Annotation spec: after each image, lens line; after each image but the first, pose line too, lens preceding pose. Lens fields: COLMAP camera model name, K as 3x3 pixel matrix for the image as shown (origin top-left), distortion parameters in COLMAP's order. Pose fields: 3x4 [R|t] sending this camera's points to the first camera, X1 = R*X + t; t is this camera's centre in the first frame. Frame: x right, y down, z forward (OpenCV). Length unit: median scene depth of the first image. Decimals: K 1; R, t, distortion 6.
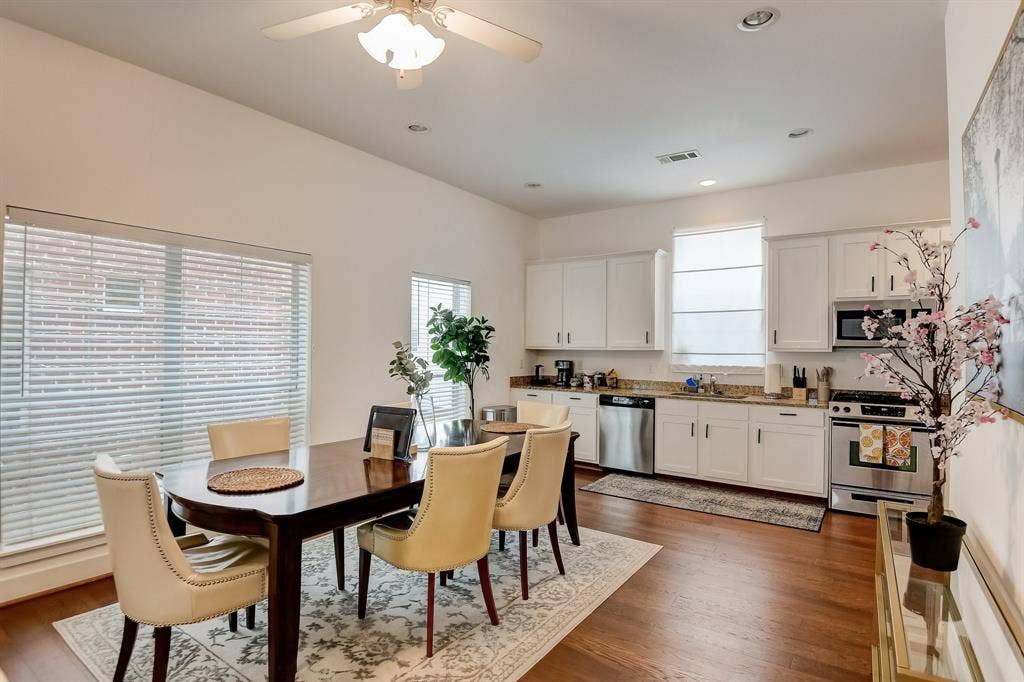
lens RADIAL K [[494.0, 0, 517.3], [0, 494.0, 345.3], [0, 0, 1]] dist [-0.034505, -0.002999]
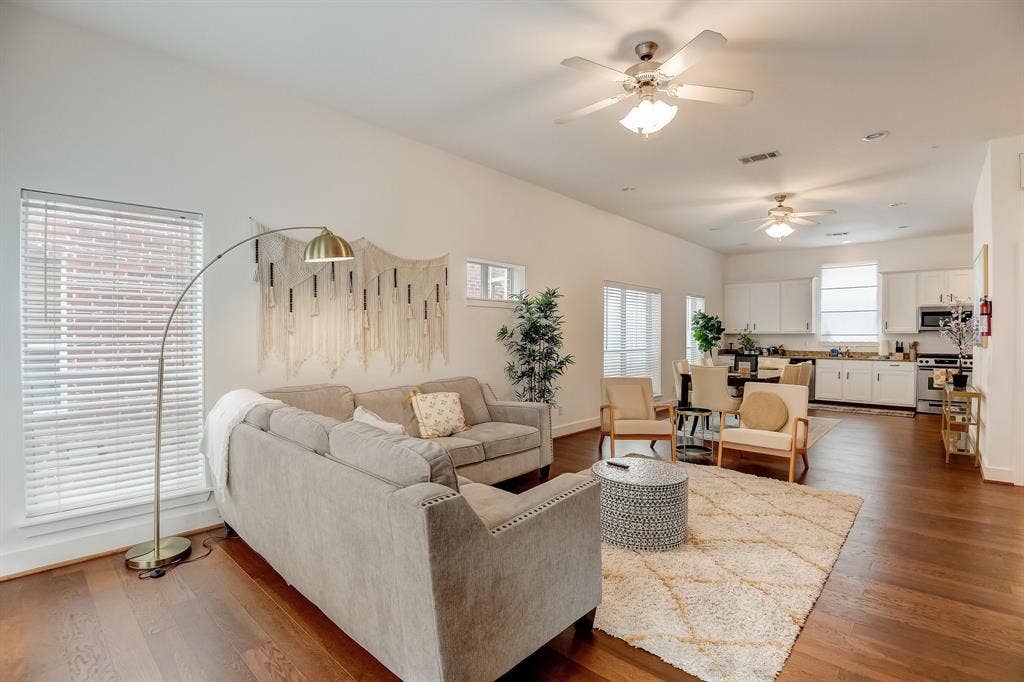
lens RADIAL K [[468.9, 0, 518.0], [0, 468.9, 341.3], [0, 0, 1]] dist [-0.022740, -0.013466]
pose [[0.990830, -0.003215, -0.135077, -0.614056], [0.005425, 0.999857, 0.015999, 0.007354], [0.135007, -0.016585, 0.990706, -0.908744]]
